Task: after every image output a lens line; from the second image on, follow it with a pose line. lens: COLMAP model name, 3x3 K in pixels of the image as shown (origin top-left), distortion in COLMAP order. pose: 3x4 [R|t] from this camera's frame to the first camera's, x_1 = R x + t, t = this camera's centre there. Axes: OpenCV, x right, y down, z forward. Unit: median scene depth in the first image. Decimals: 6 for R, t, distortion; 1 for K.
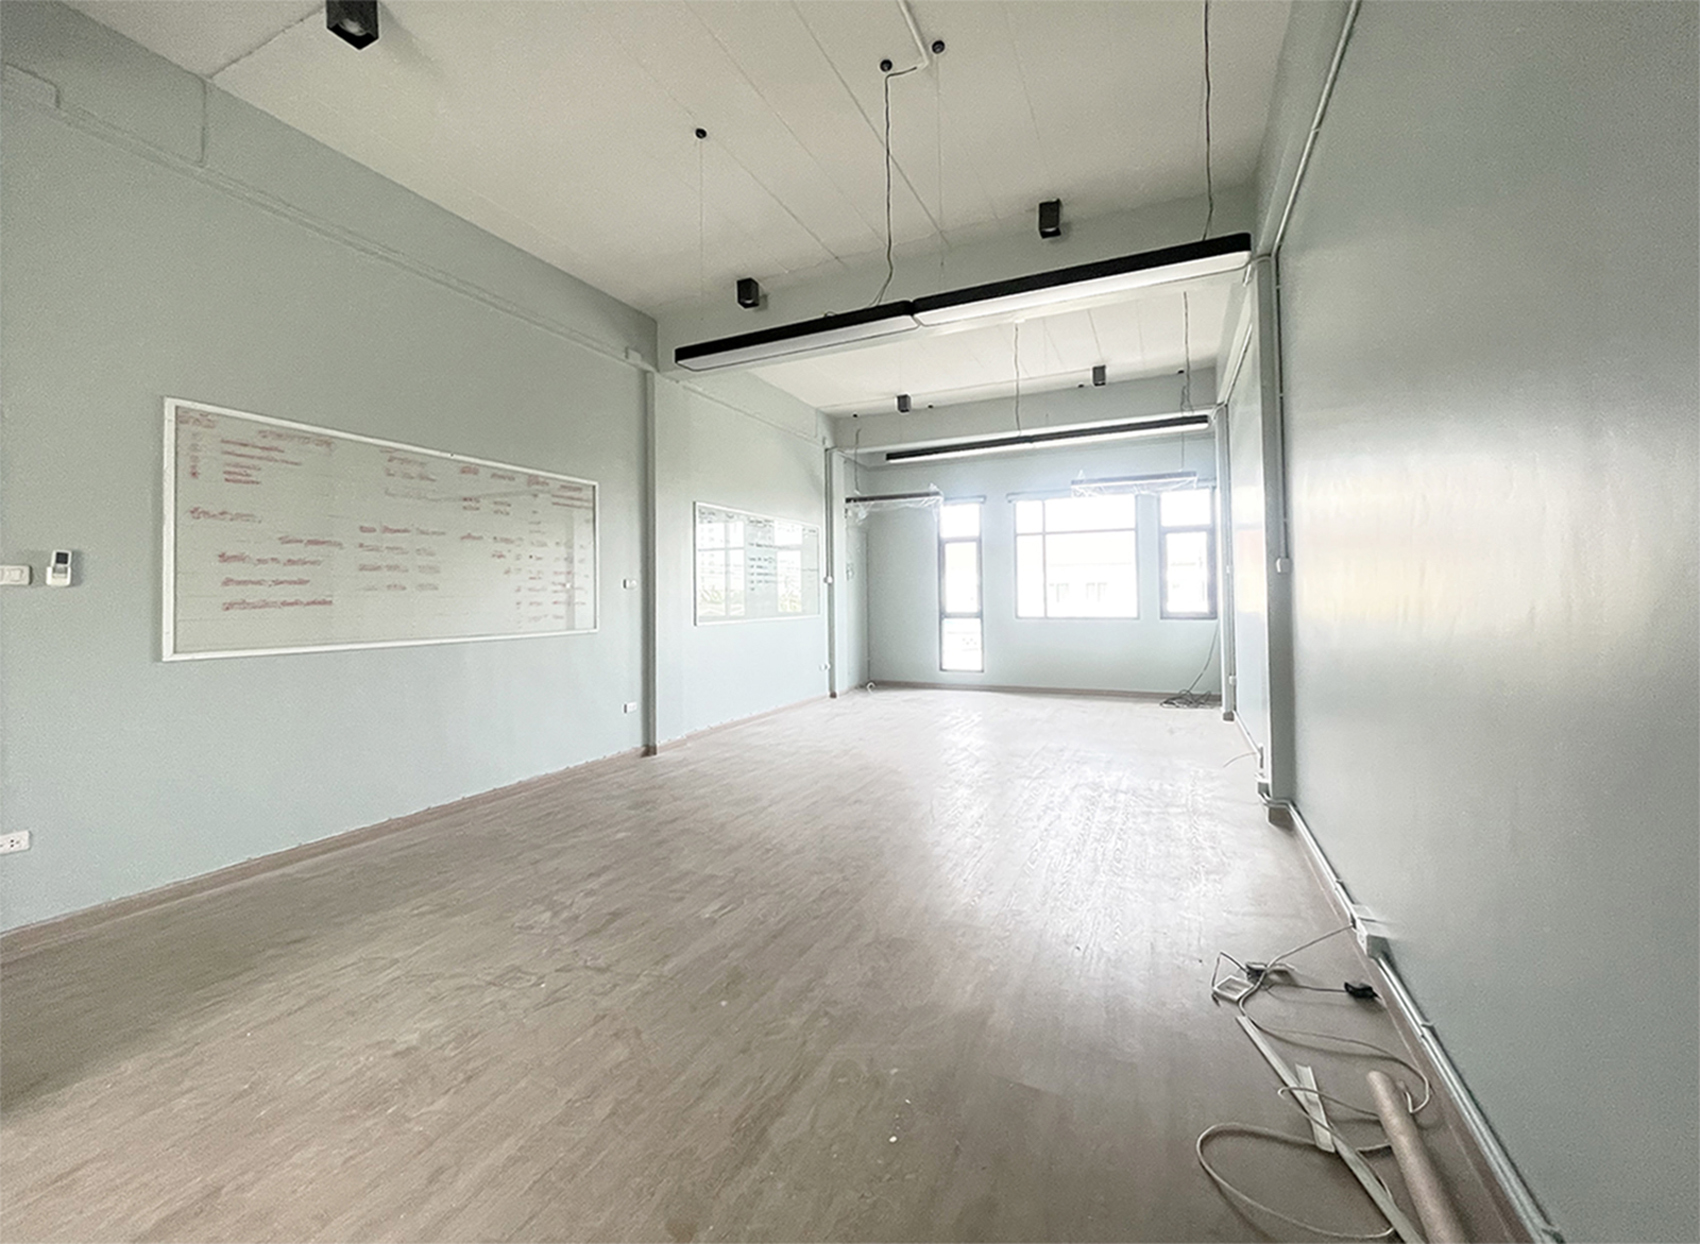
lens RADIAL K [[713.9, 0, 820.9], [0, 713.9, 587.6], [0, 0, 1]] dist [-0.000482, 0.004049]
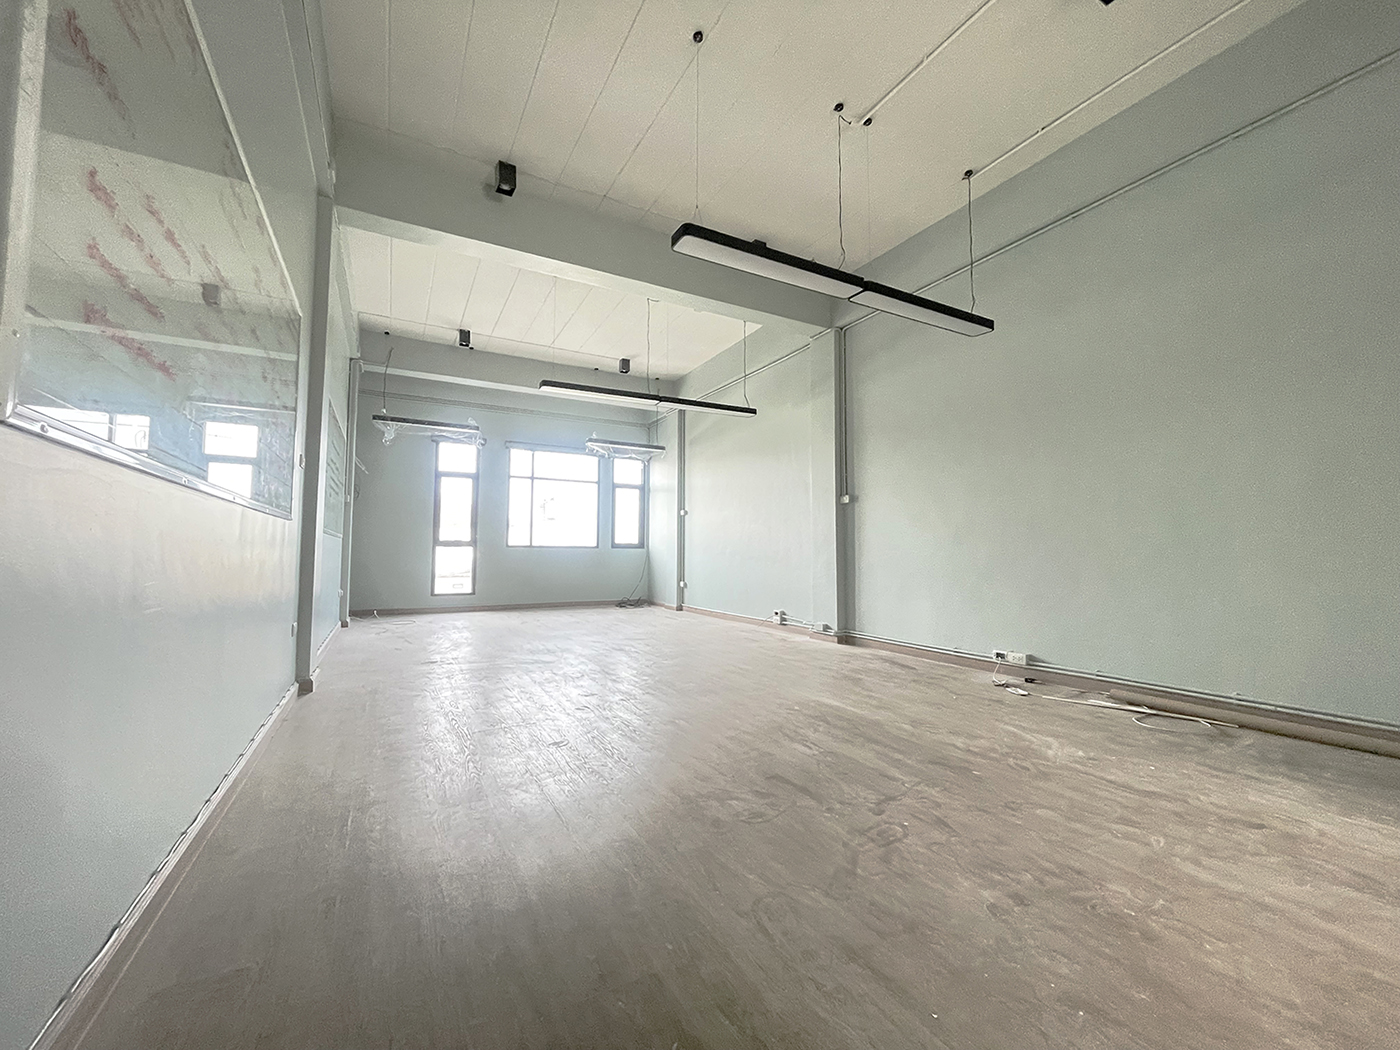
lens RADIAL K [[564.0, 0, 704.4], [0, 564.0, 520.3], [0, 0, 1]] dist [-0.000044, -0.000201]
pose [[0.572663, 0.062871, 0.817376, -0.325538], [-0.021428, 0.997862, -0.061742, 0.053800], [-0.819511, 0.017842, 0.572786, 0.211231]]
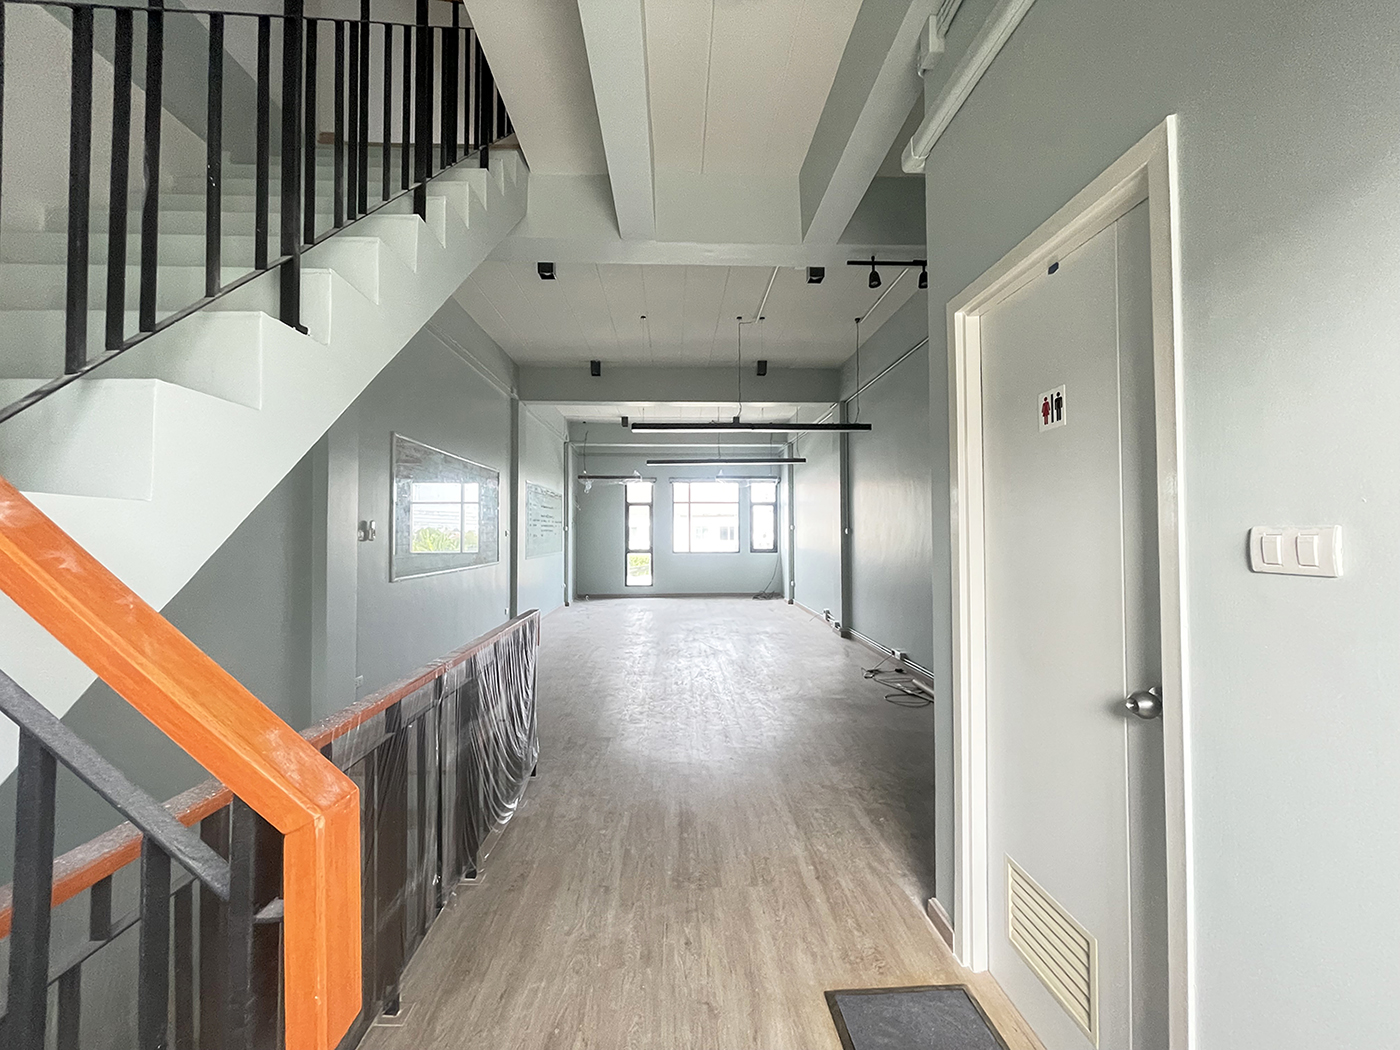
lens RADIAL K [[564.0, 0, 704.4], [0, 564.0, 520.3], [0, 0, 1]] dist [-0.000044, -0.000201]
pose [[0.876266, 0.020071, 0.481410, -0.317409], [-0.013492, 0.999762, -0.017125, -0.011688], [-0.481639, 0.008511, 0.876328, -0.202578]]
